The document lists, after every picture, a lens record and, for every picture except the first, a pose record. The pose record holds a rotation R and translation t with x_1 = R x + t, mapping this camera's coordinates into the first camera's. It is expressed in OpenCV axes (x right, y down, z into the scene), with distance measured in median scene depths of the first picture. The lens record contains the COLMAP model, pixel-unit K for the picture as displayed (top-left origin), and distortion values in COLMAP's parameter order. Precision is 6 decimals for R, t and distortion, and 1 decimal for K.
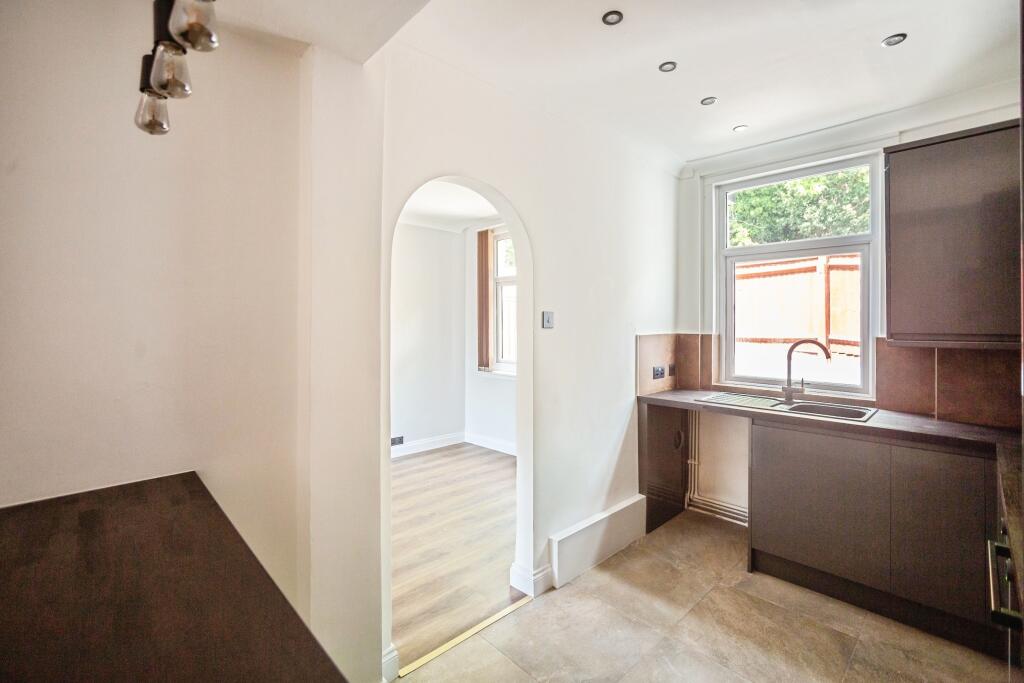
lens RADIAL K [[440.1, 0, 507.0], [0, 440.1, 335.5], [0, 0, 1]] dist [-0.049422, 0.015219]
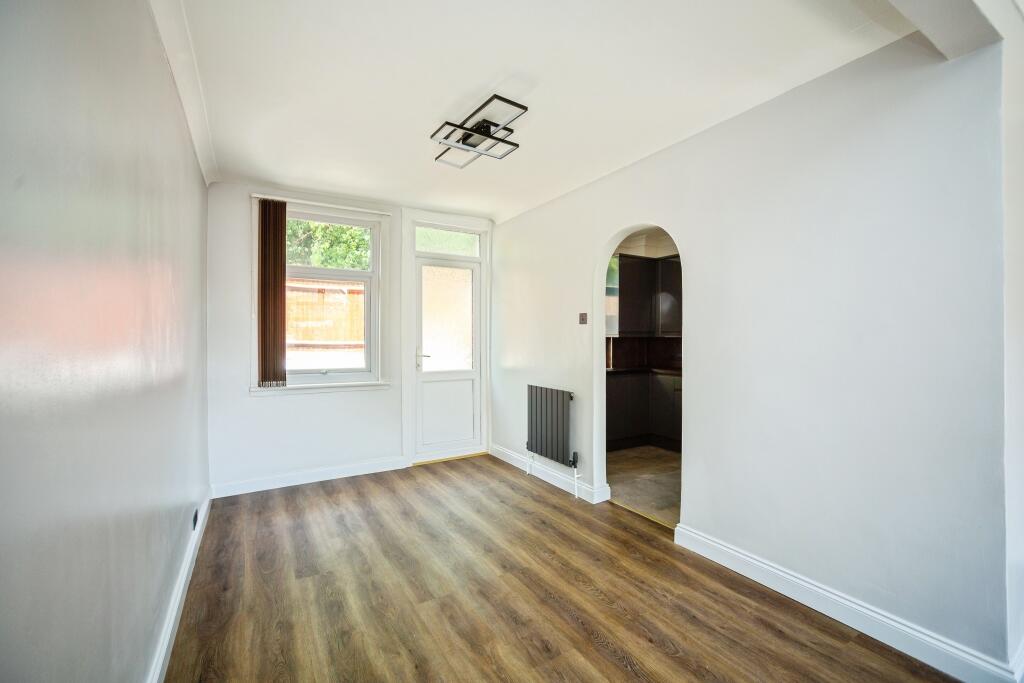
lens RADIAL K [[440.1, 0, 507.0], [0, 440.1, 335.5], [0, 0, 1]] dist [-0.049422, 0.015219]
pose [[0.213414, 0.012065, 0.976887, -1.272174], [0.027543, 0.999452, -0.018360, 0.037922], [-0.976574, 0.030825, 0.212964, 0.836201]]
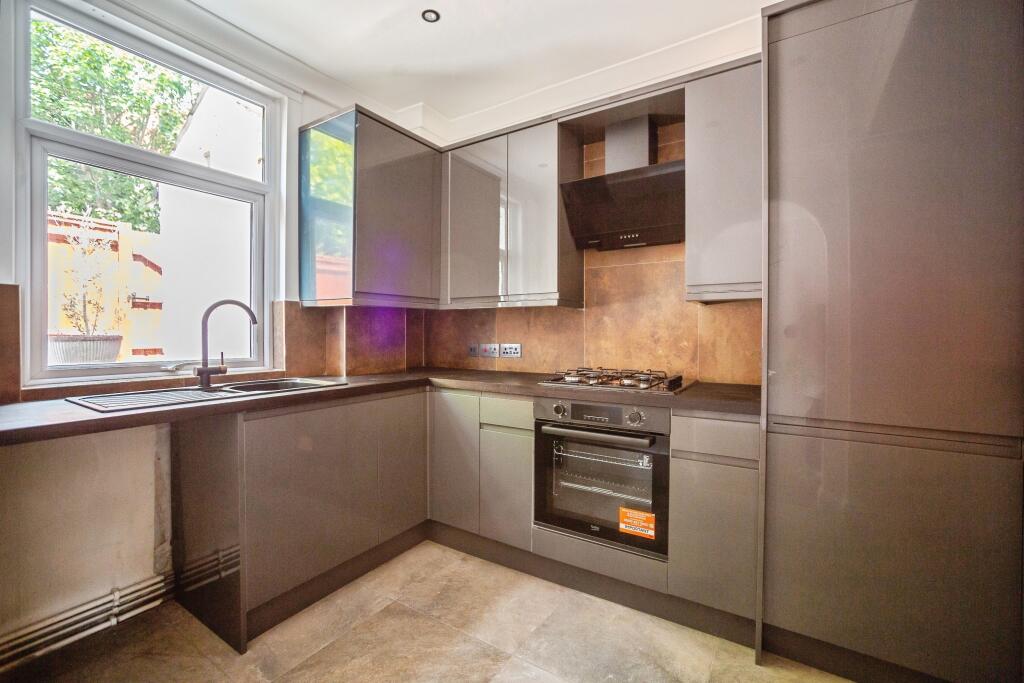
lens RADIAL K [[440.1, 0, 507.0], [0, 440.1, 335.5], [0, 0, 1]] dist [-0.049422, 0.015219]
pose [[-0.258855, -0.007853, 0.965884, -0.136752], [0.023767, 0.999612, 0.014497, 0.069723], [-0.965624, 0.026709, -0.258568, 0.706606]]
